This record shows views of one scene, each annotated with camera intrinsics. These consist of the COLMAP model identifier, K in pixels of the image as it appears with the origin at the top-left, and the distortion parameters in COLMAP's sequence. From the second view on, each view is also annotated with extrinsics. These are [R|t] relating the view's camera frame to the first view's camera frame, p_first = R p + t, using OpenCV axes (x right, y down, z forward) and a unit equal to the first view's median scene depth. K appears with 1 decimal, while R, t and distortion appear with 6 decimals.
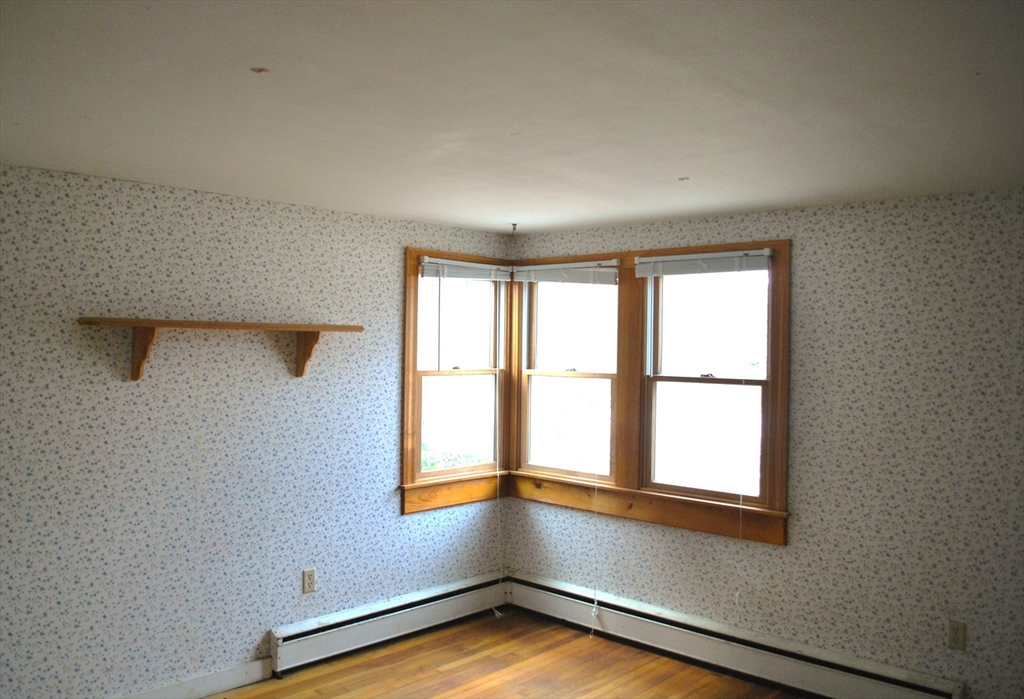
lens RADIAL K [[837.5, 0, 512.8], [0, 837.5, 350.3], [0, 0, 1]] dist [-0.076717, -0.002842]
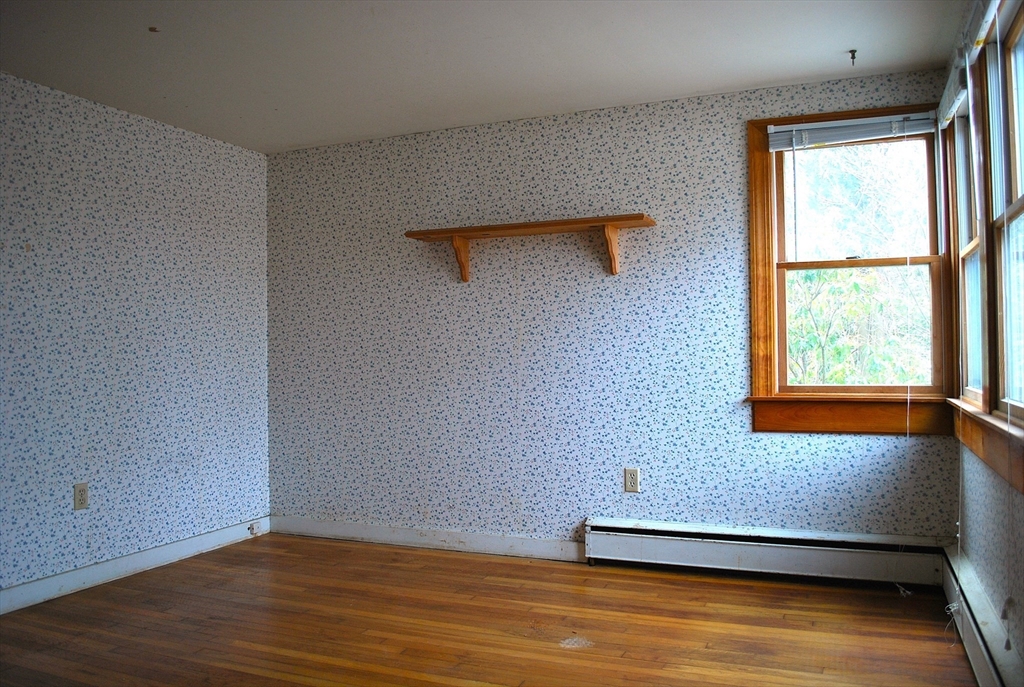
lens RADIAL K [[810.1, 0, 513.6], [0, 810.1, 349.0], [0, 0, 1]] dist [-0.084734, 0.014826]
pose [[0.353030, -0.026931, -0.935224, 0.574518], [0.010507, 0.999637, -0.024819, 0.135251], [0.935553, -0.001064, 0.353185, 0.495467]]
